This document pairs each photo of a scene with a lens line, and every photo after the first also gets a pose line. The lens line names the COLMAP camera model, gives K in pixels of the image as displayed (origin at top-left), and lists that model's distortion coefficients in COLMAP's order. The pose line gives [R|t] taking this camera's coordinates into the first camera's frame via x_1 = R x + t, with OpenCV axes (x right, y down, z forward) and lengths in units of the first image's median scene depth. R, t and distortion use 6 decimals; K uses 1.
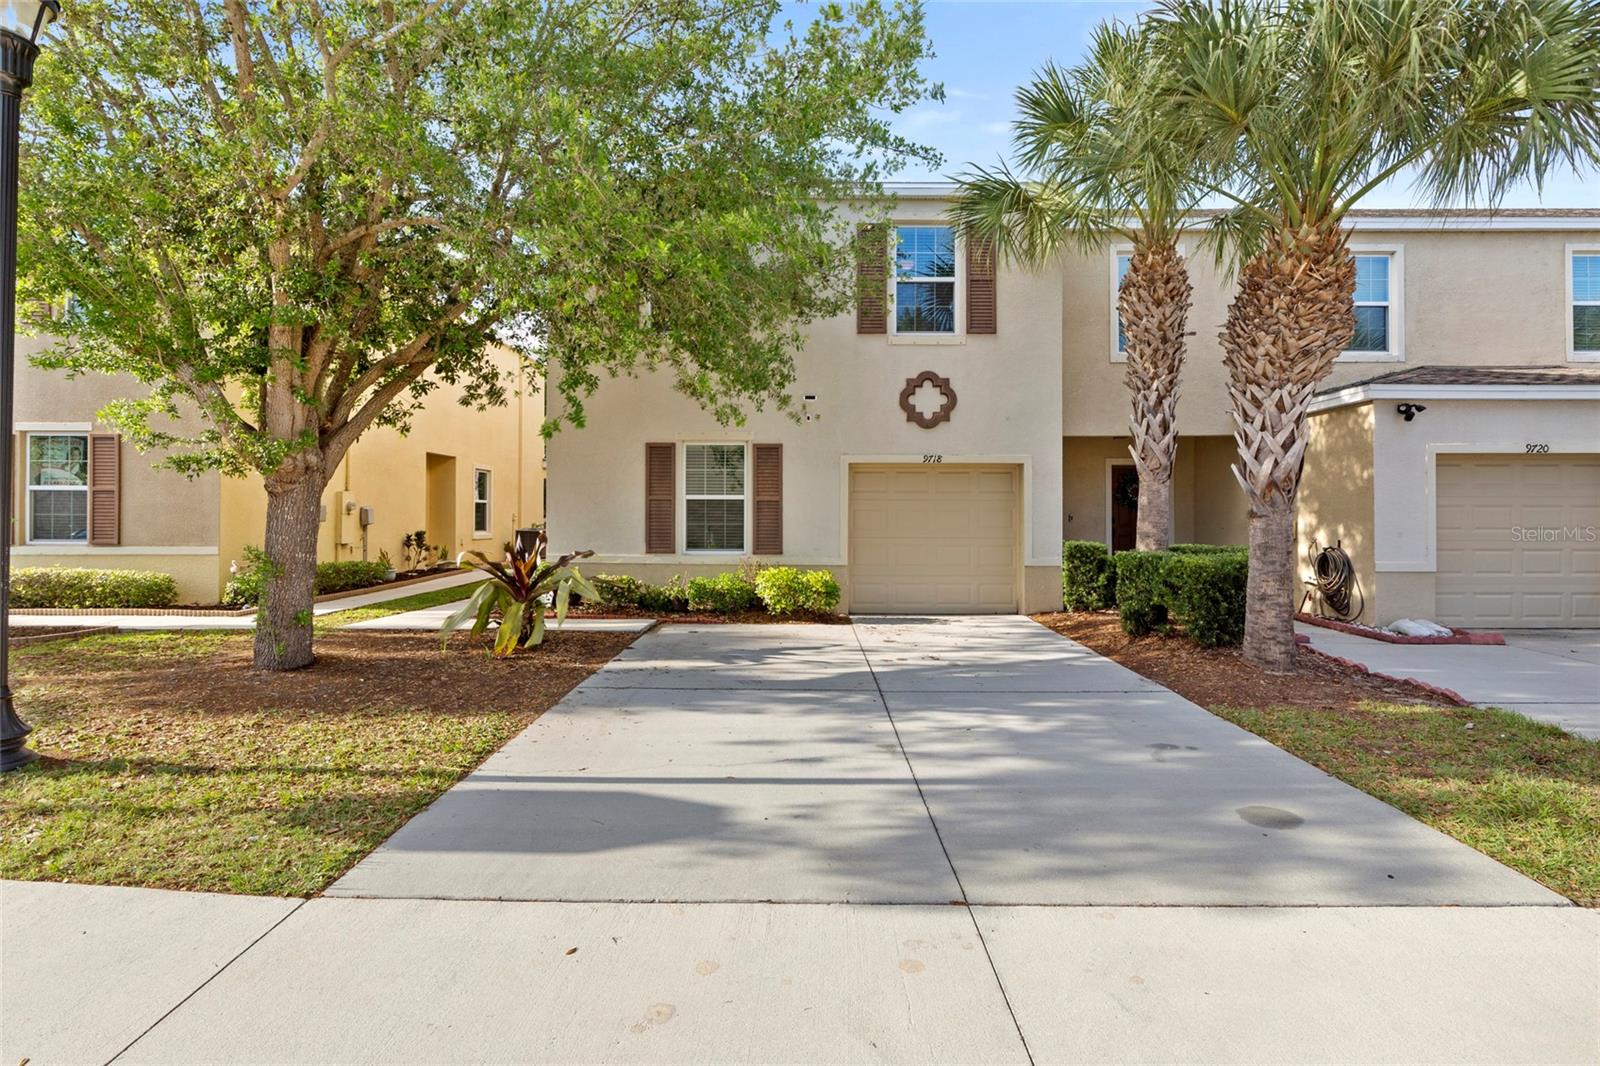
lens RADIAL K [[793.0, 0, 800.0], [0, 793.0, 533.0], [0, 0, 1]] dist [-0.004480, -0.000665]
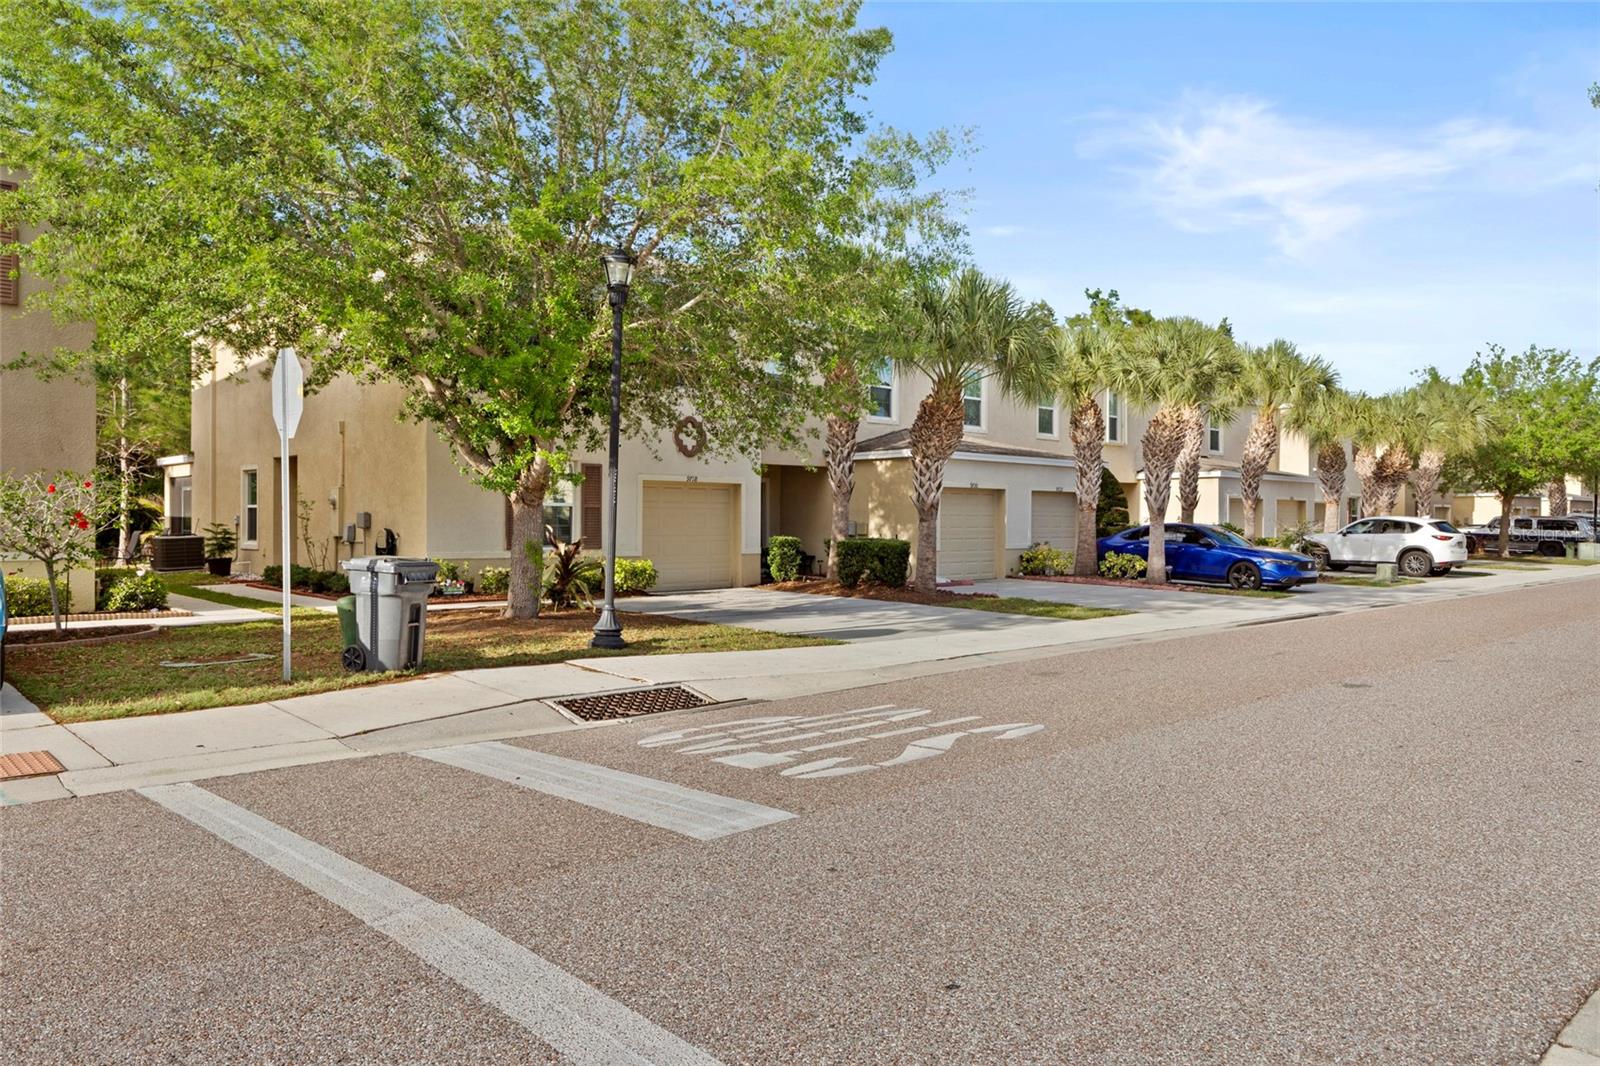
lens RADIAL K [[1107.1, 0, 810.8], [0, 1107.1, 521.3], [0, 0, 1]] dist [-0.009645, -0.000593]
pose [[0.709078, 0.000227, 0.705130, -1.064634], [0.009573, 0.999905, -0.009949, 0.002294], [-0.705065, 0.013805, 0.709008, -0.531785]]
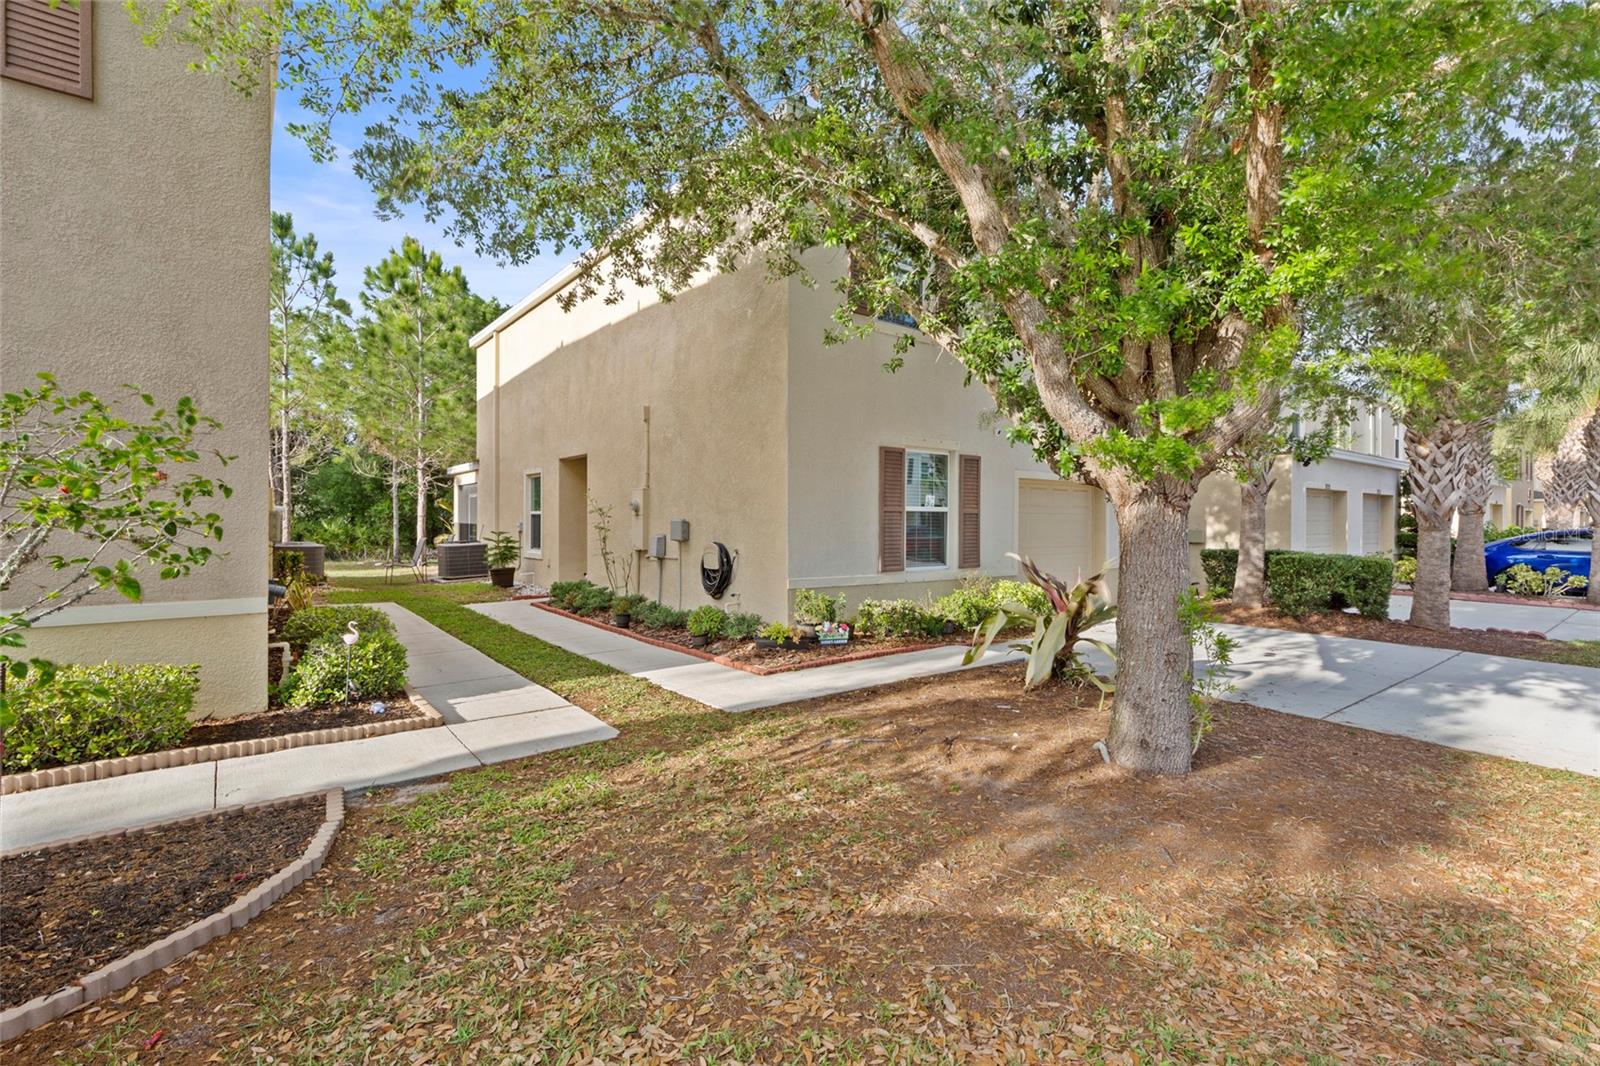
lens RADIAL K [[719.4, 0, 806.9], [0, 719.4, 523.7], [0, 0, 1]] dist [0.001892, 0.000341]
pose [[0.774915, -0.002819, 0.632060, -0.763029], [0.010101, 0.999918, -0.007925, -0.023605], [-0.631985, 0.012526, 0.774879, 0.439880]]
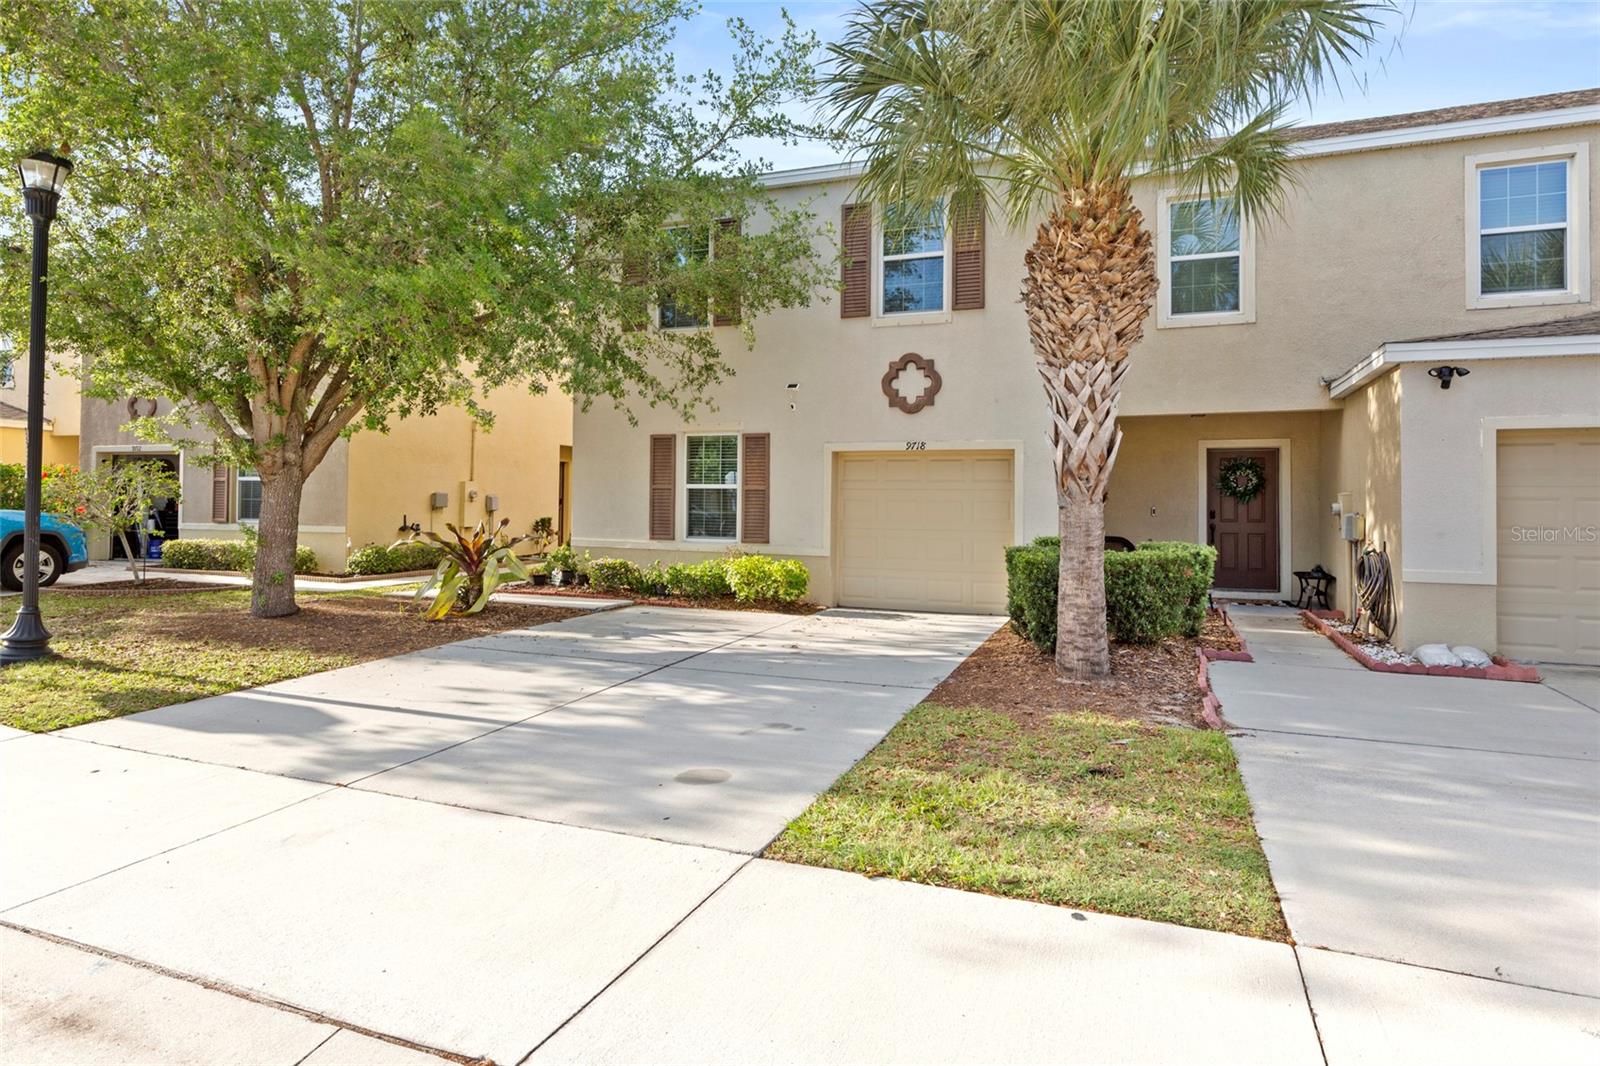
lens RADIAL K [[905.2, 0, 800.2], [0, 905.2, 512.9], [0, 0, 1]] dist [0.004335, 0.000858]
pose [[0.931247, 0.011923, -0.364193, 0.432891], [-0.017869, 0.999756, -0.012961, 0.002461], [0.363950, 0.018578, 0.931233, -0.048563]]
